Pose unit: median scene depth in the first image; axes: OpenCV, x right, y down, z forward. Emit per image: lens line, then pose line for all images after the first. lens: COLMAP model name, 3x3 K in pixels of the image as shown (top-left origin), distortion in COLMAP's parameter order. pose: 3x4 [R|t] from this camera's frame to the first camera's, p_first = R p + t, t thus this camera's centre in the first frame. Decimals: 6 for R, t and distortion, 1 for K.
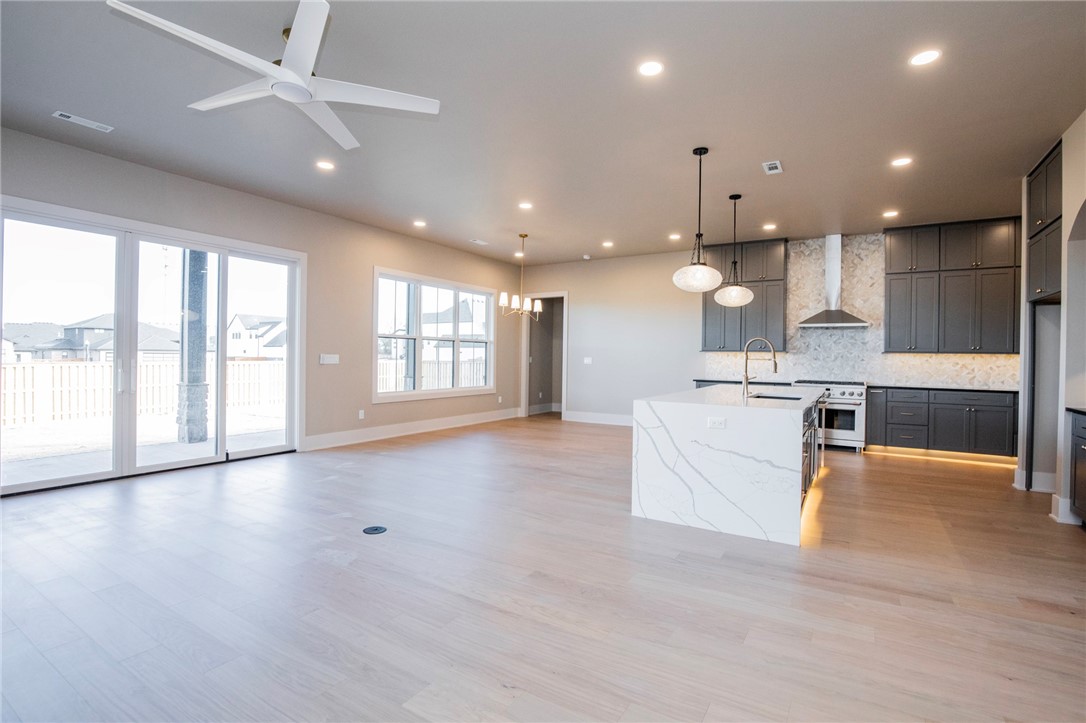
lens RADIAL K [[508.1, 0, 554.1], [0, 508.1, 357.3], [0, 0, 1]] dist [-0.030093, 0.000906]
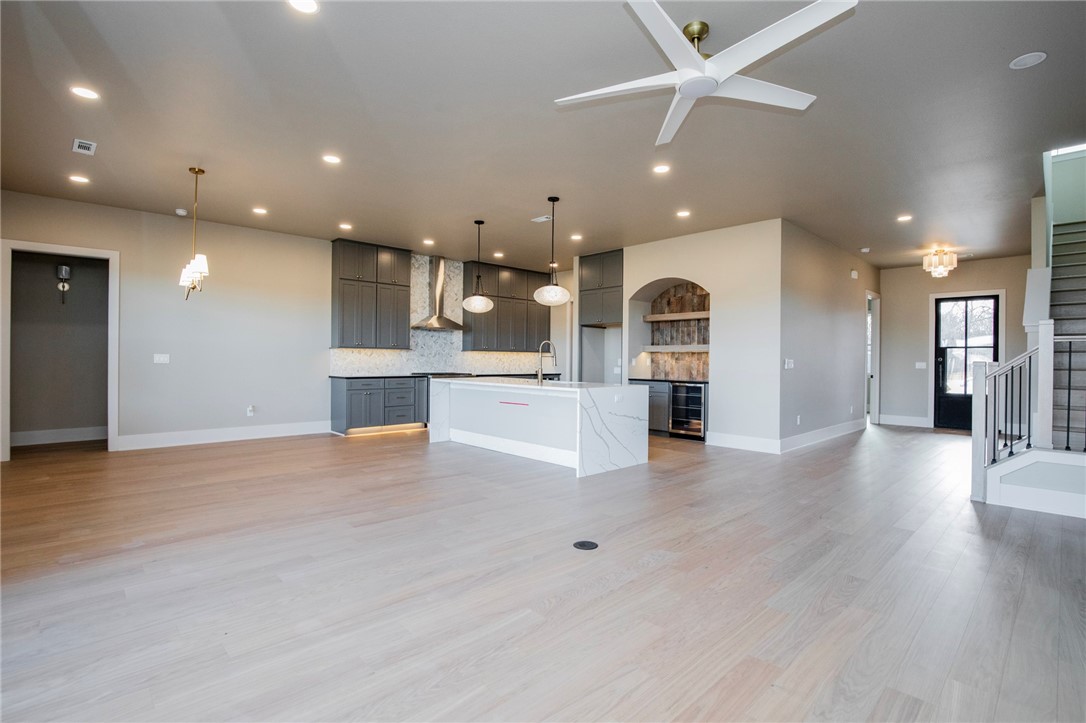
lens RADIAL K [[508.1, 0, 560.8], [0, 508.1, 360.4], [0, 0, 1]] dist [-0.030093, 0.000906]
pose [[0.244391, -0.013977, 0.969576, -0.607599], [-0.004274, 0.999871, 0.015491, -0.004686], [-0.969667, -0.007930, 0.244300, 0.397046]]
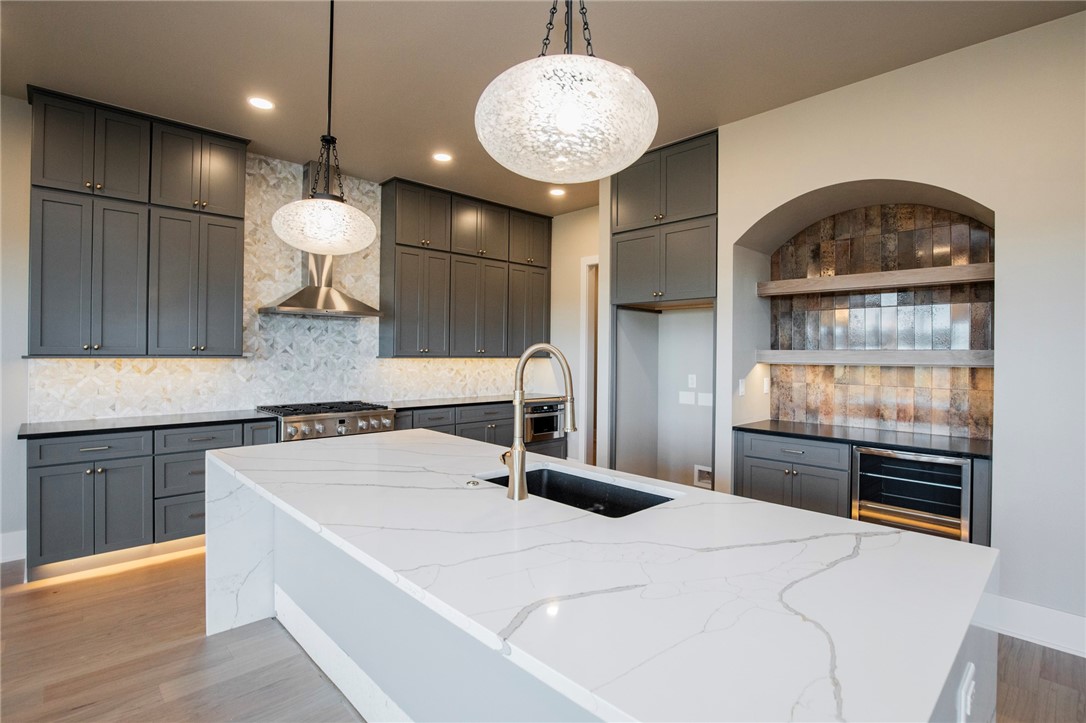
lens RADIAL K [[546.0, 0, 559.4], [0, 546.0, 347.4], [0, 0, 1]] dist [-0.000880, 0.000394]
pose [[0.248757, -0.001929, 0.968564, -0.014486], [-0.004789, 0.999983, 0.003221, -0.025017], [-0.968554, -0.005439, 0.248743, 0.560657]]
